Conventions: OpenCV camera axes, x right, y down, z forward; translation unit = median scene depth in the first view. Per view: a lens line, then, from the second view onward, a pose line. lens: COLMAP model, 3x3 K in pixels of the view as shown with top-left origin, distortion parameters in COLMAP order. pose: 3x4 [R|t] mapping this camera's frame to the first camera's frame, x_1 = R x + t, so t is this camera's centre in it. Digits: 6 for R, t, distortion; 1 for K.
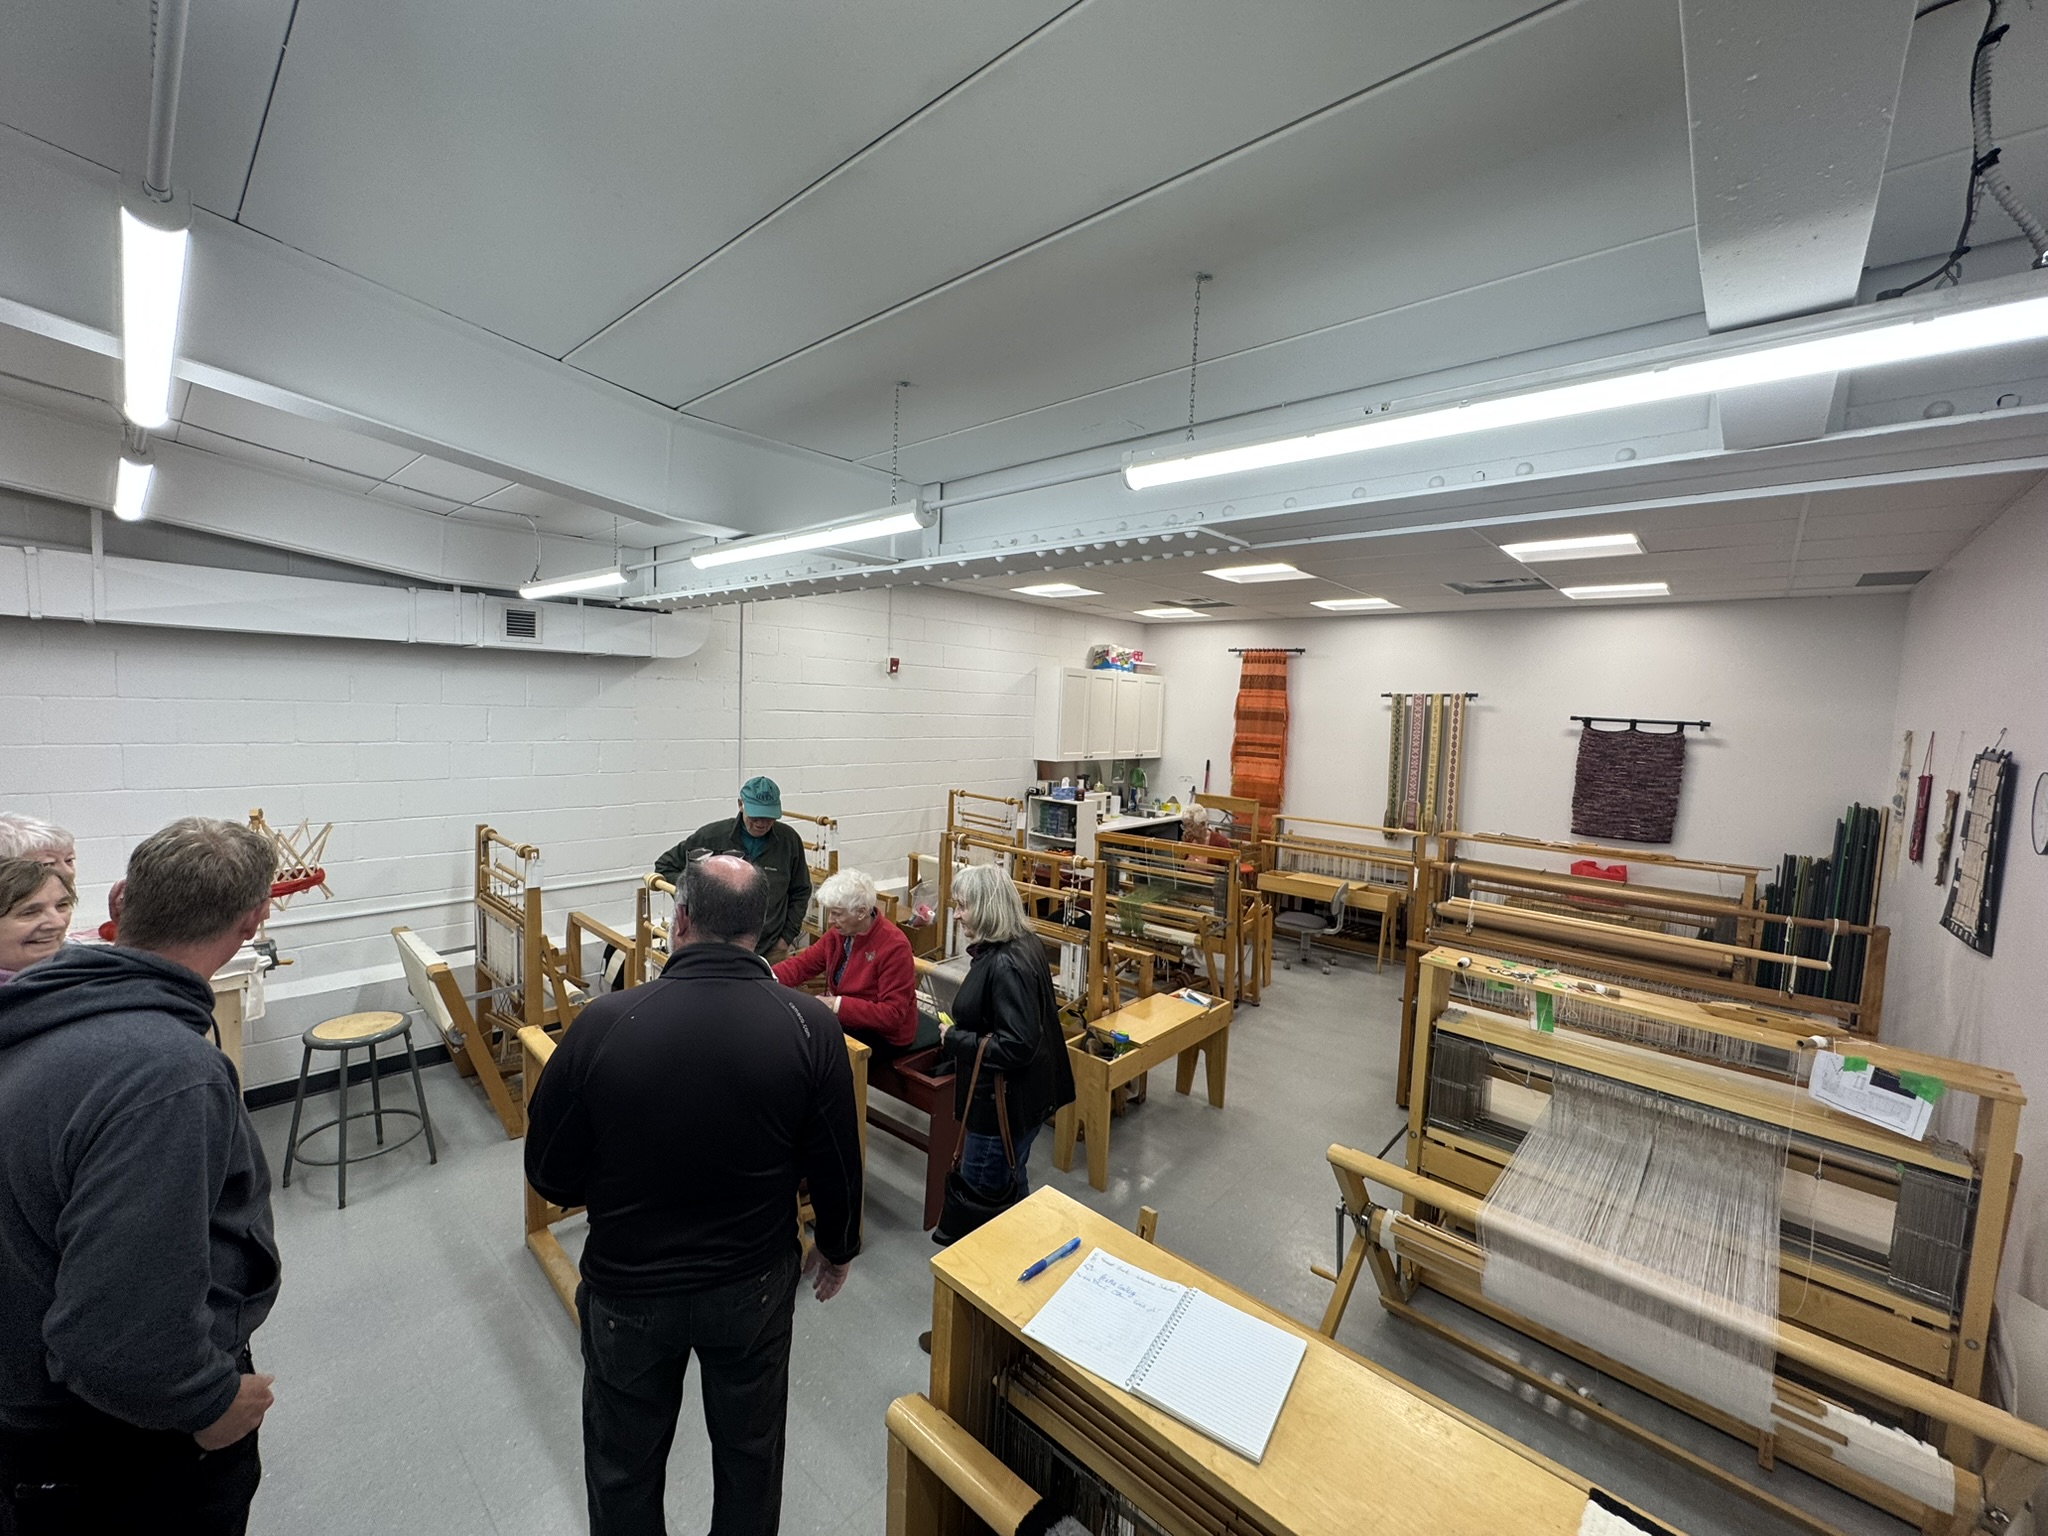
lens RADIAL K [[814.7, 0, 1008.5], [0, 814.7, 764.2], [0, 0, 1]] dist [0.003519, 0.000063]
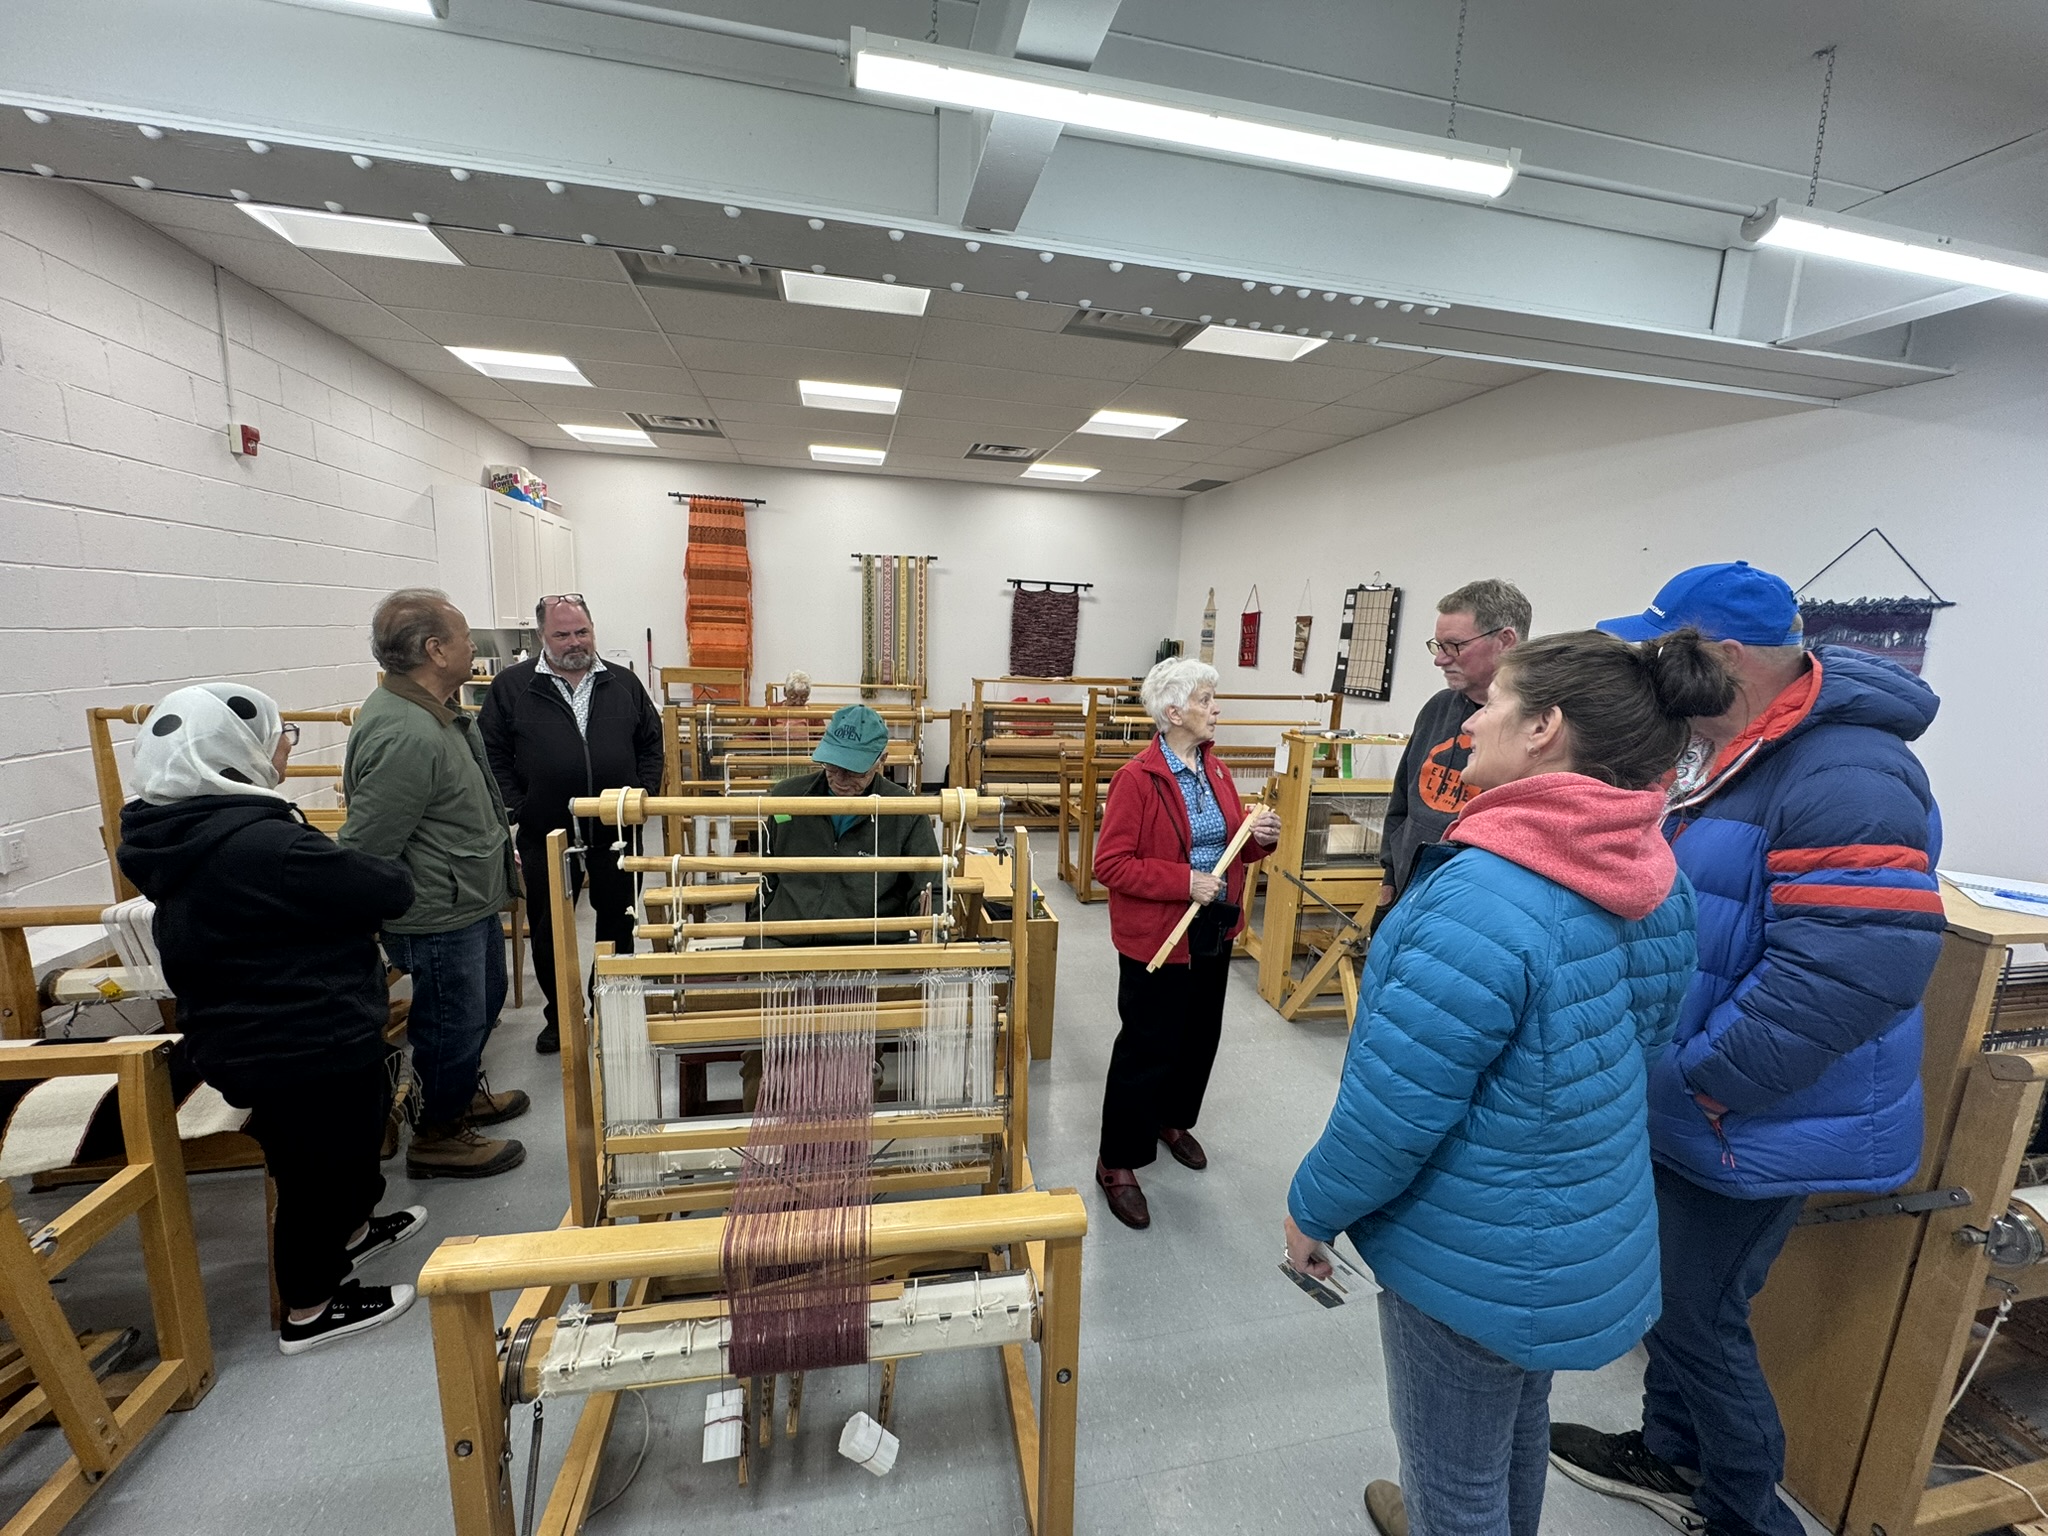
lens RADIAL K [[814.7, 0, 1015.2], [0, 814.7, 770.7], [0, 0, 1]] dist [0.003519, 0.000063]
pose [[0.585618, -0.155548, 0.795522, -0.269945], [0.041666, 0.985894, 0.162099, 0.023187], [-0.809515, -0.061782, 0.583839, 0.233906]]
